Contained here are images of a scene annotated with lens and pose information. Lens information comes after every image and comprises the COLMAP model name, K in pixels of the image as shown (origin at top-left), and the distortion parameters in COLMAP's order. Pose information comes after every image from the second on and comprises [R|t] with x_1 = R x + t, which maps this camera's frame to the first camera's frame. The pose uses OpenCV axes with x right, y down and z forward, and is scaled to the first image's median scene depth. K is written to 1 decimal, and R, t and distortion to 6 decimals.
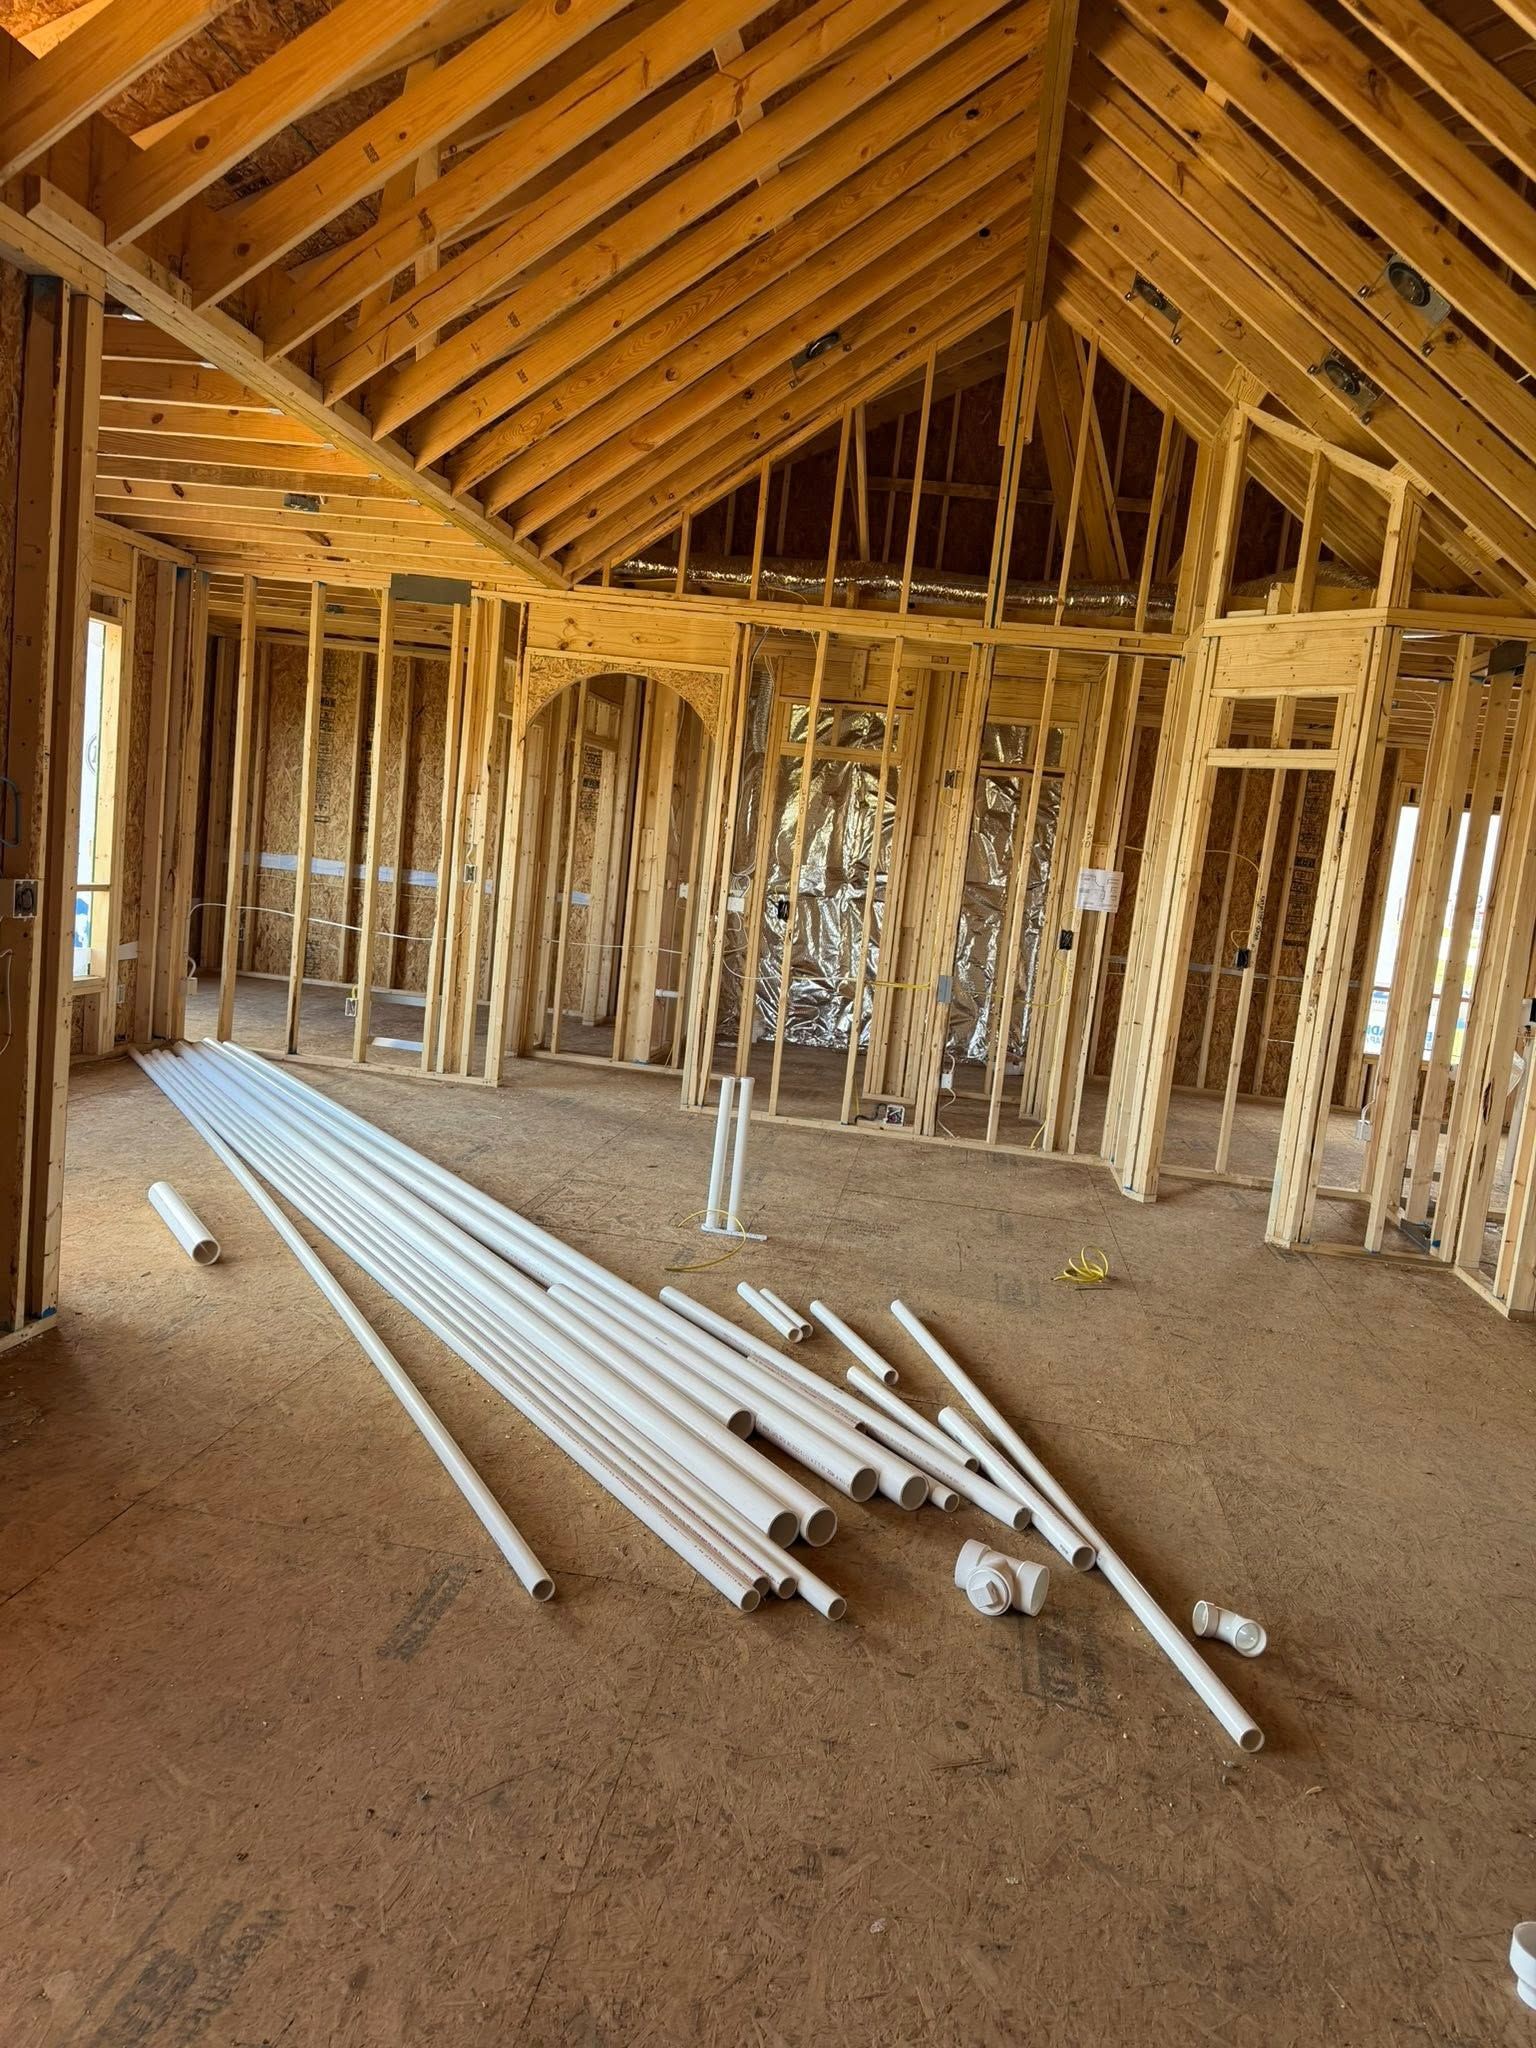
lens RADIAL K [[1414.9, 0, 764.7], [0, 1414.9, 1013.5], [0, 0, 1]] dist [0.096952, -0.145329]
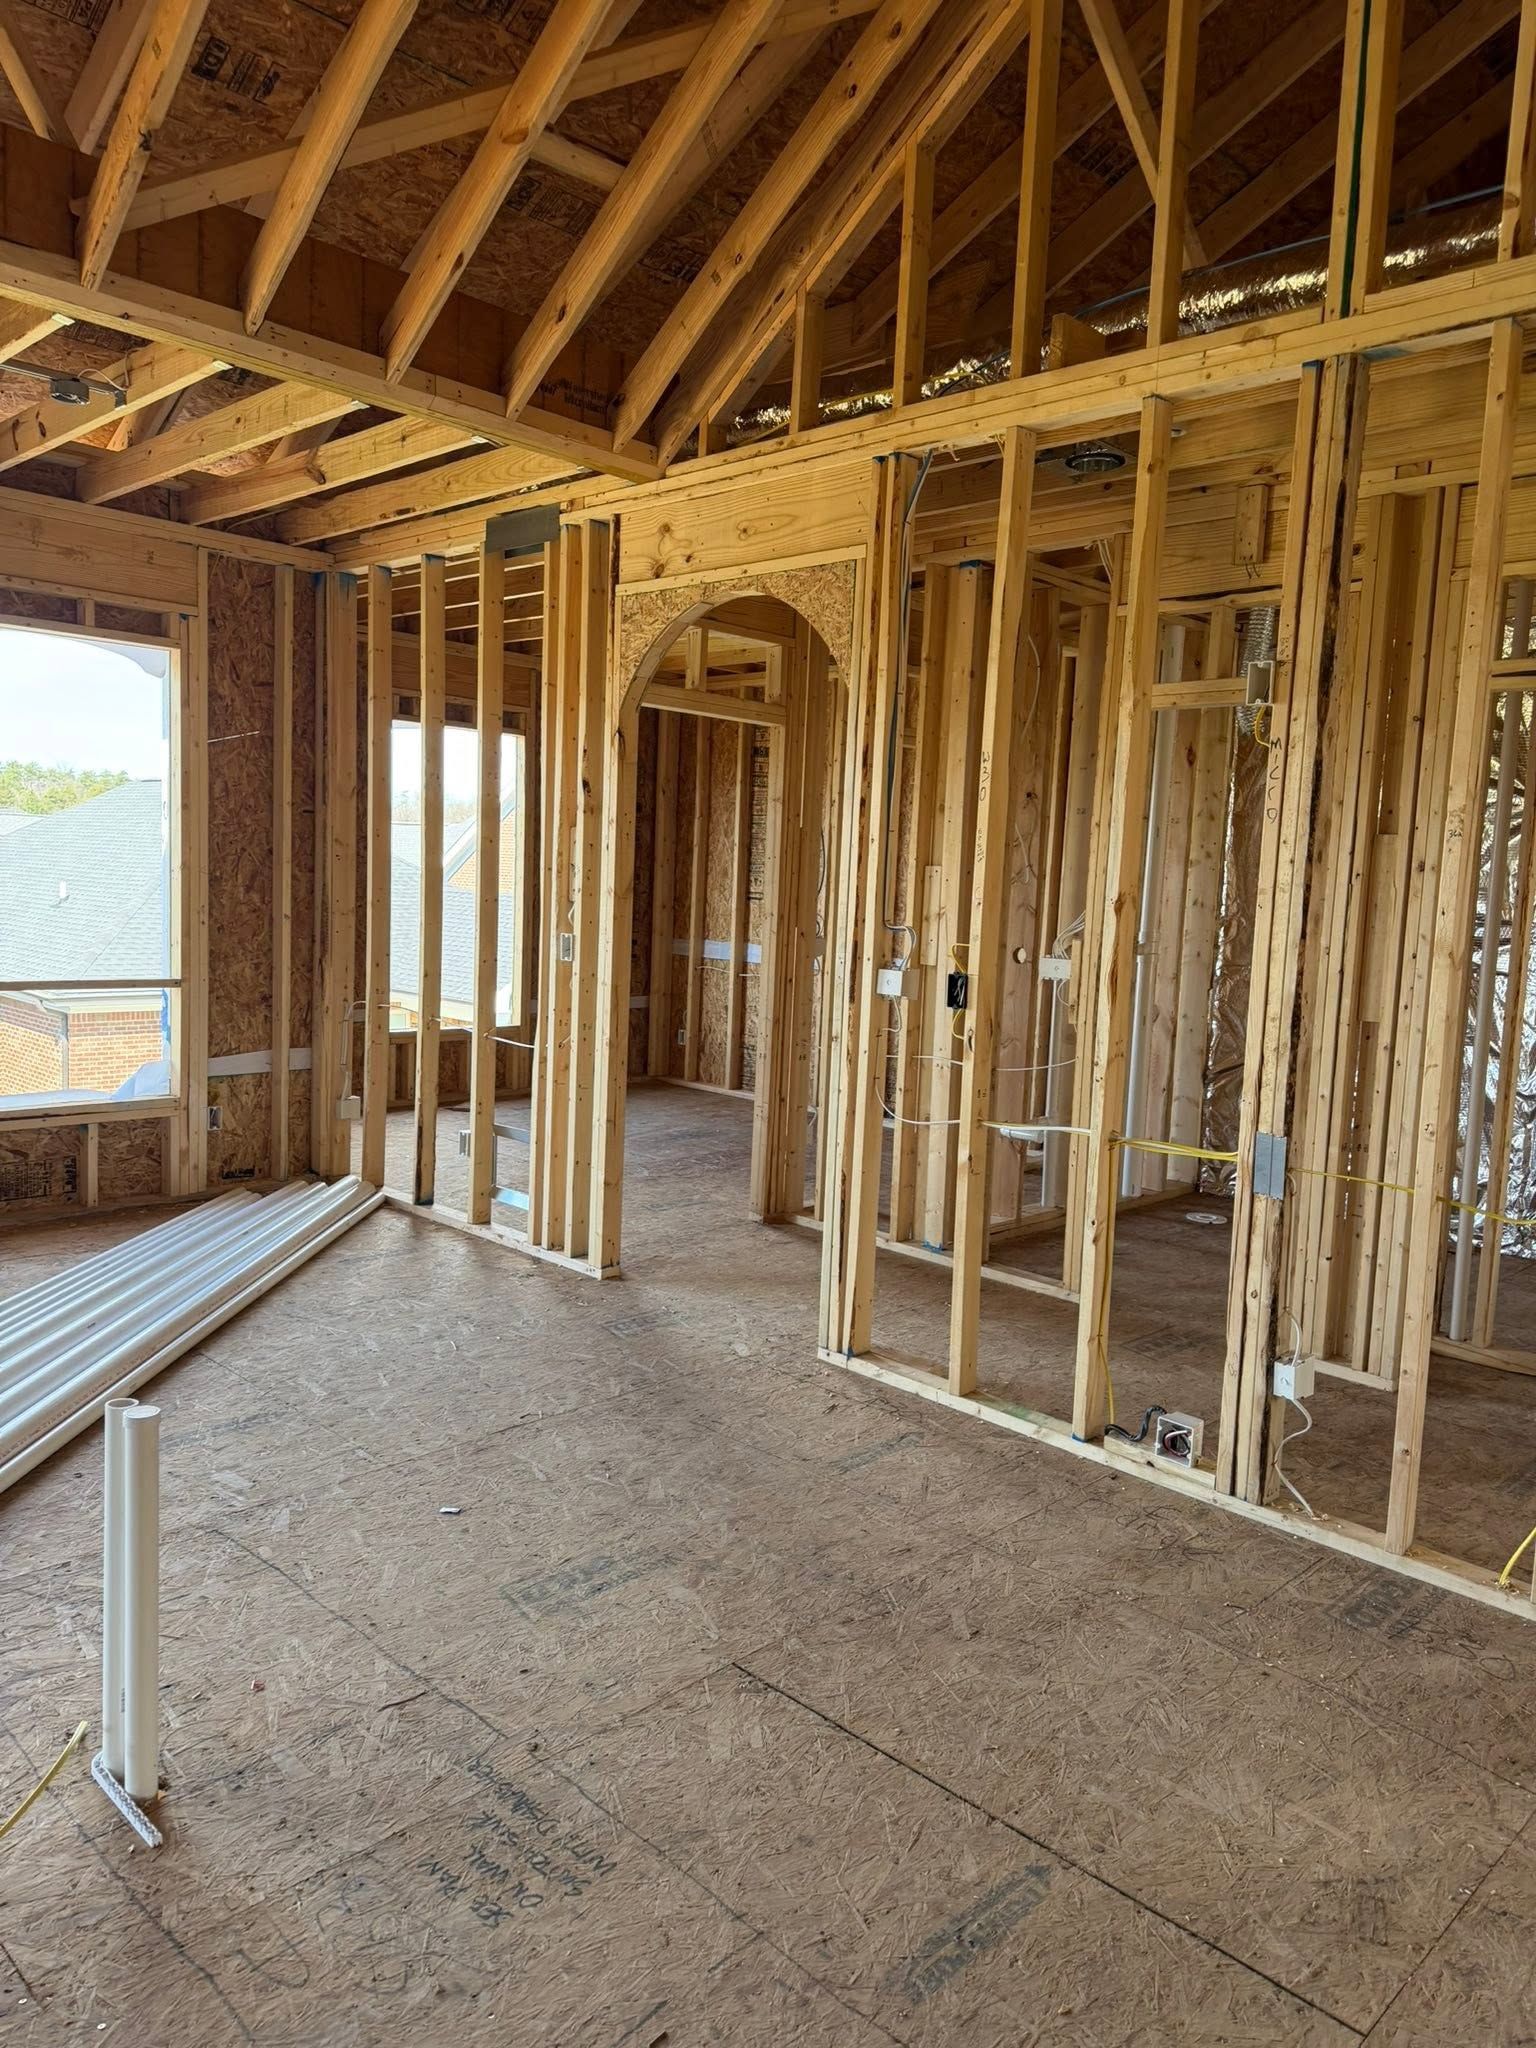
lens RADIAL K [[1414.9, 0, 764.7], [0, 1414.9, 1013.5], [0, 0, 1]] dist [0.096952, -0.145329]
pose [[0.808232, -0.011541, -0.588751, 0.255286], [-0.029335, 0.997777, -0.059830, -0.032155], [0.588133, 0.065628, 0.806097, 0.543003]]
